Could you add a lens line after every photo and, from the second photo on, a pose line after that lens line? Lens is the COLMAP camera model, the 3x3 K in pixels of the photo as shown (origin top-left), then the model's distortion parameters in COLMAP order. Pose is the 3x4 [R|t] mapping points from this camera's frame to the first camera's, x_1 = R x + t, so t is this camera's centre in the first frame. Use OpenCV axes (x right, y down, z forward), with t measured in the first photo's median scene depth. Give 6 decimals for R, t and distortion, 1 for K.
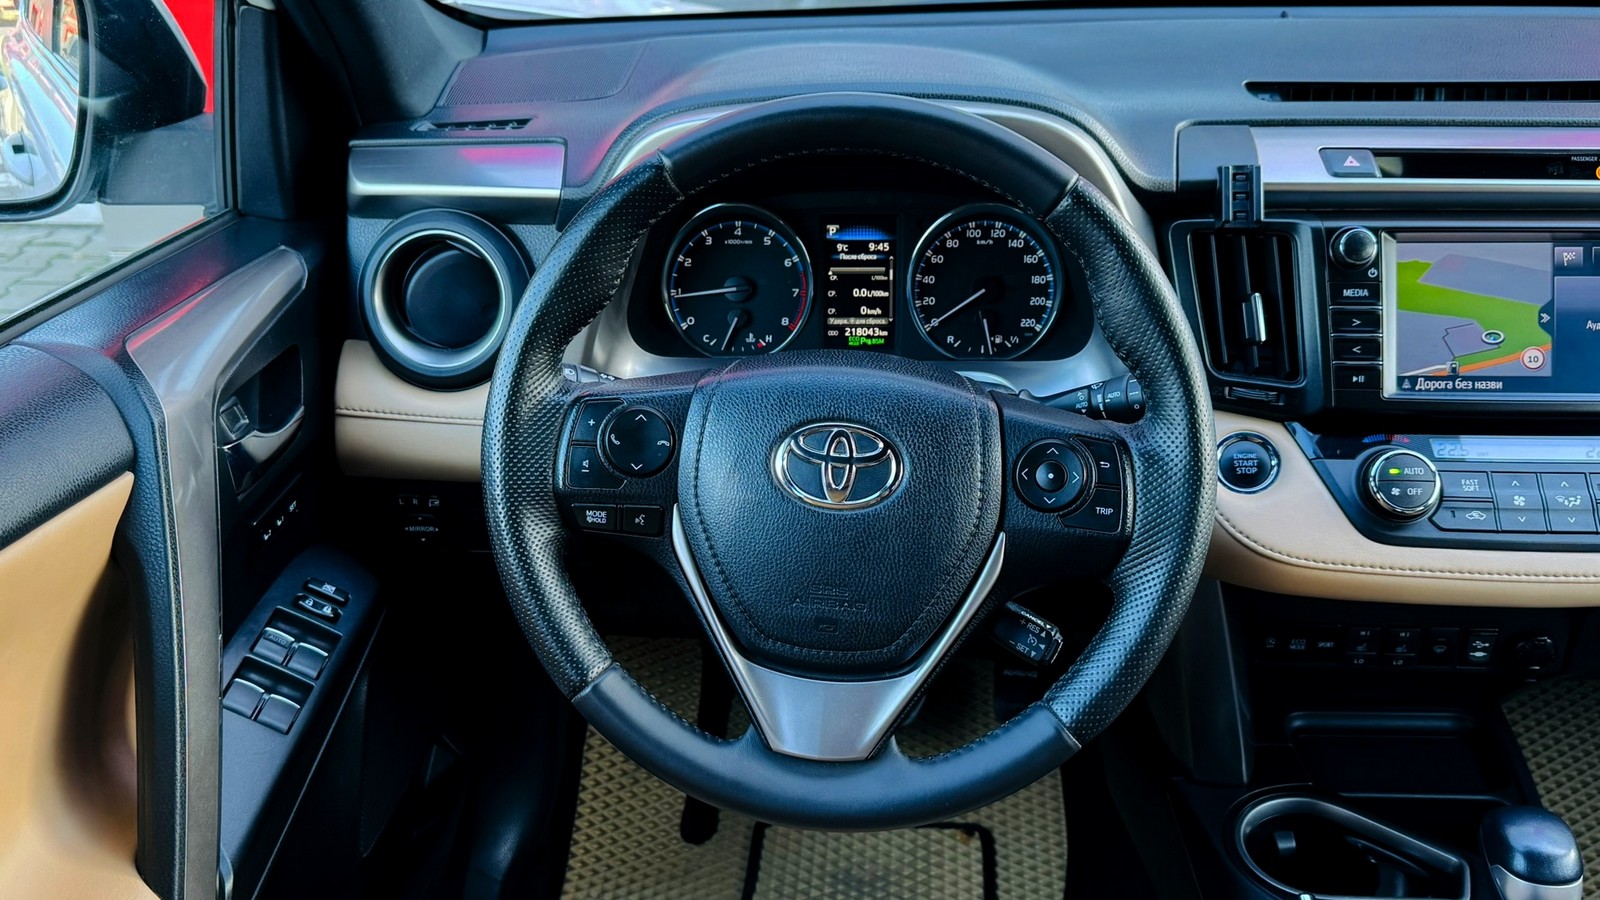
lens RADIAL K [[1329.8, 0, 800.0], [0, 1329.8, 450.0], [0, 0, 1]] dist [0.152208, -0.300671]
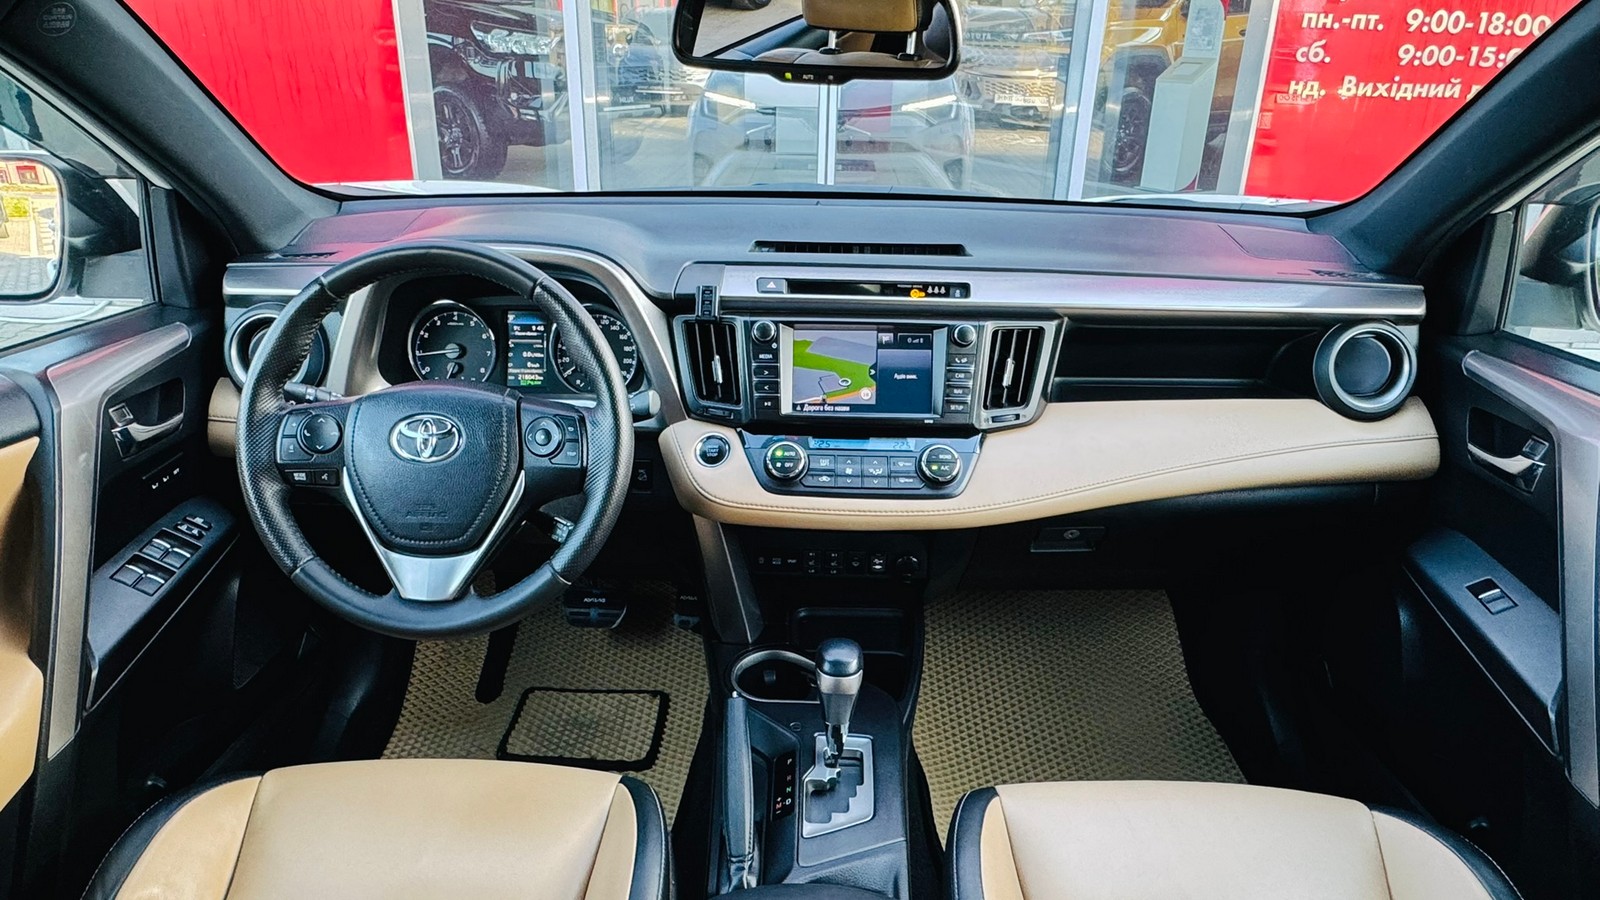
lens RADIAL K [[964.7, 0, 800.0], [0, 964.7, 450.0], [0, 0, 1]] dist [-0.000994, -0.000923]
pose [[0.999353, 0.012845, 0.033598, 0.396776], [-0.011157, 0.998690, -0.049945, 0.070213], [-0.034196, 0.049538, 0.998187, -0.273380]]
